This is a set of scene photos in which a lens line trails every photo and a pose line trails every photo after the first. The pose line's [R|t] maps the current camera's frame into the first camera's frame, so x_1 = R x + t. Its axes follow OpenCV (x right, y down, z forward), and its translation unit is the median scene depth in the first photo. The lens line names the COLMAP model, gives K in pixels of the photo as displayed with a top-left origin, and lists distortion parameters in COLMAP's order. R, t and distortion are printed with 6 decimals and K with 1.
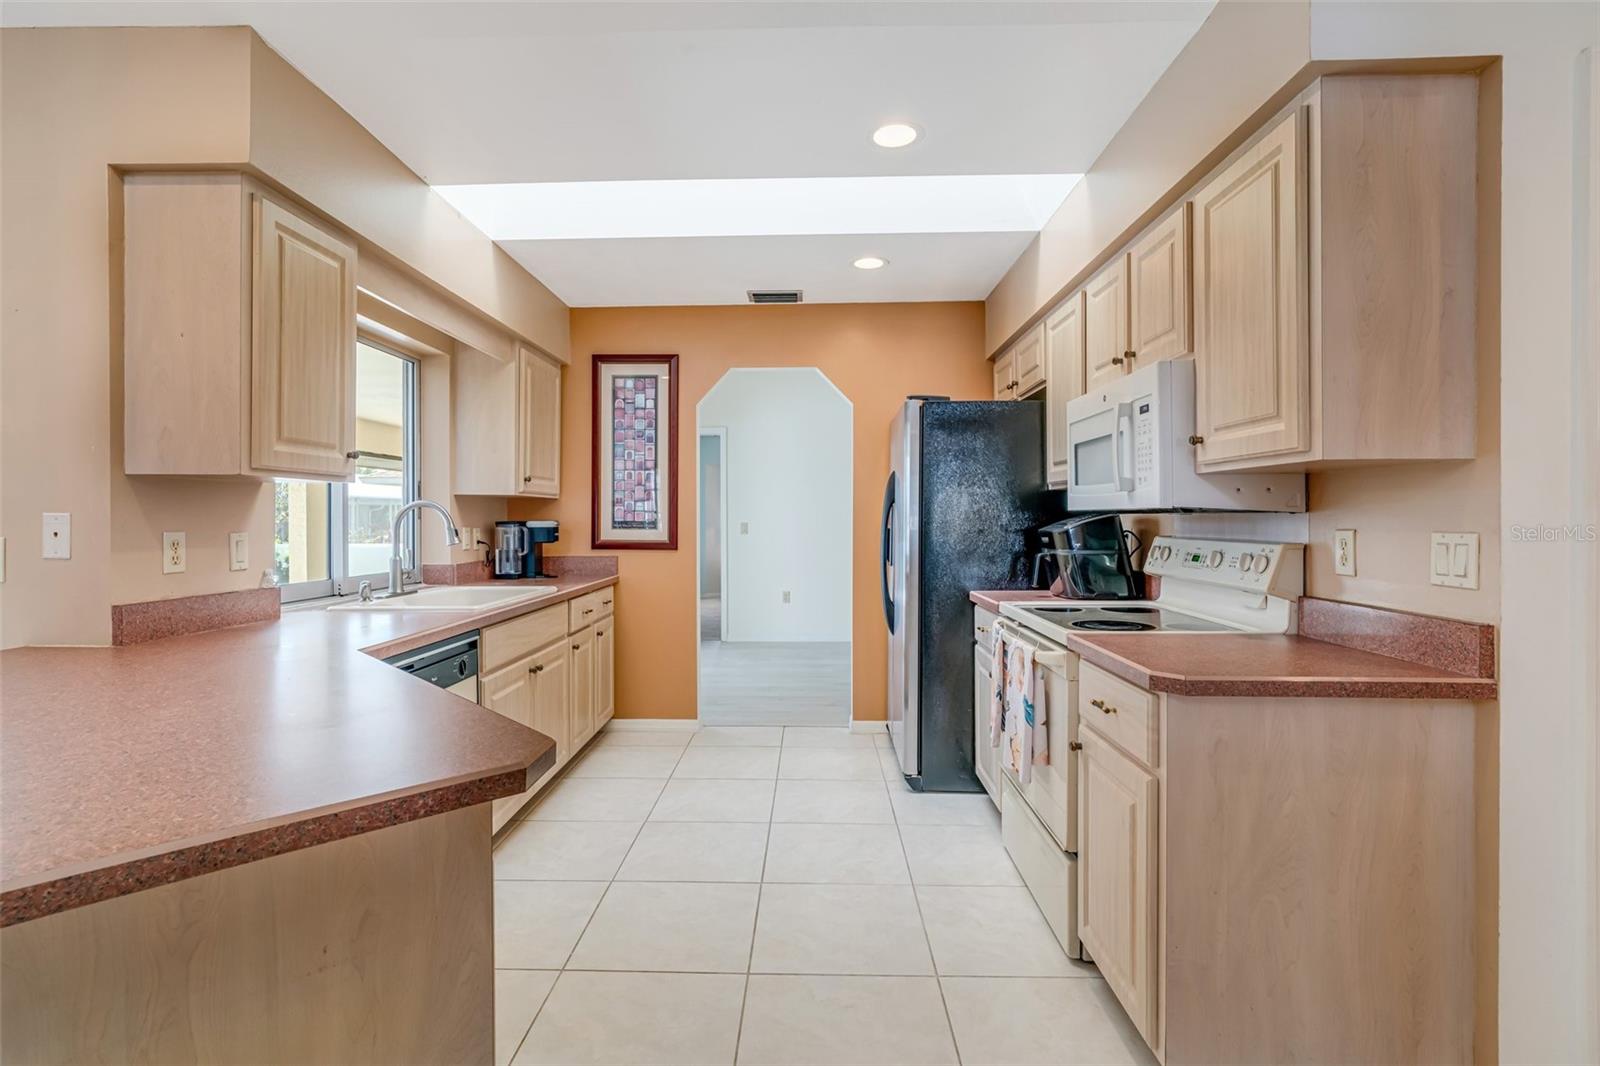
lens RADIAL K [[748.9, 0, 792.6], [0, 748.9, 517.8], [0, 0, 1]] dist [-0.012367, 0.003811]
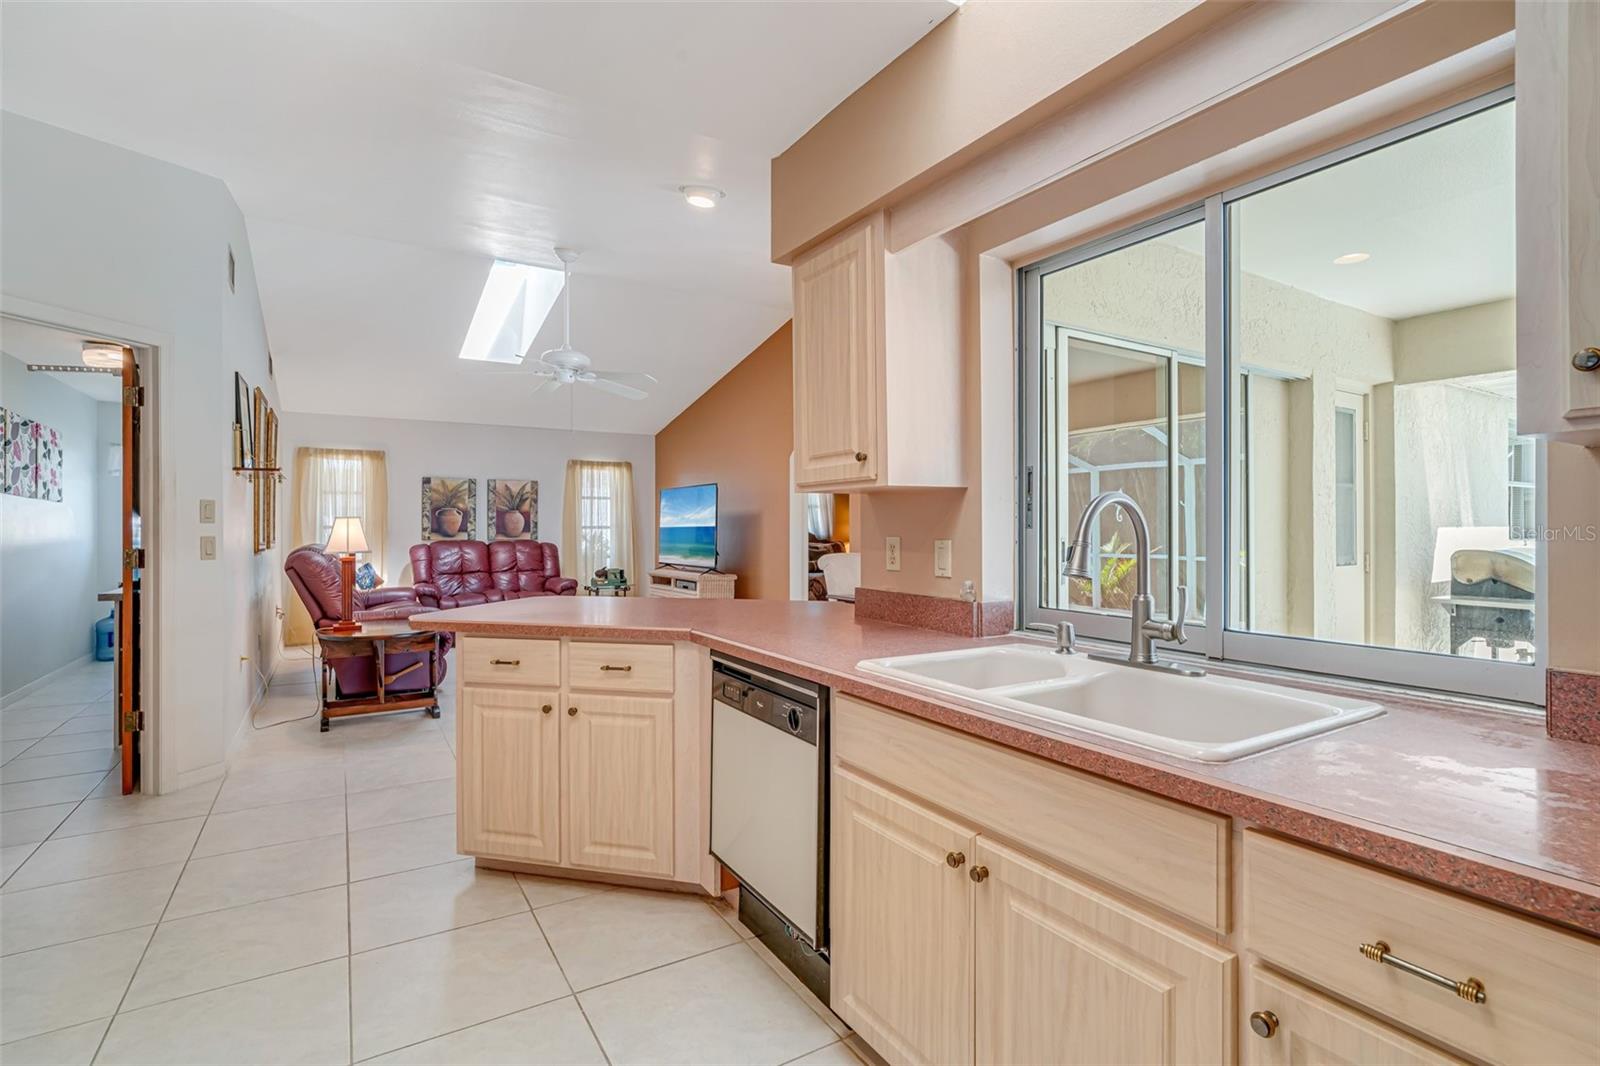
lens RADIAL K [[748.9, 0, 802.2], [0, 748.9, 525.4], [0, 0, 1]] dist [-0.012367, 0.003811]
pose [[-0.825748, 0.002483, -0.564033, -0.008481], [0.004152, 0.999990, -0.001676, 0.000586], [0.564023, -0.003726, -0.825750, 1.251216]]
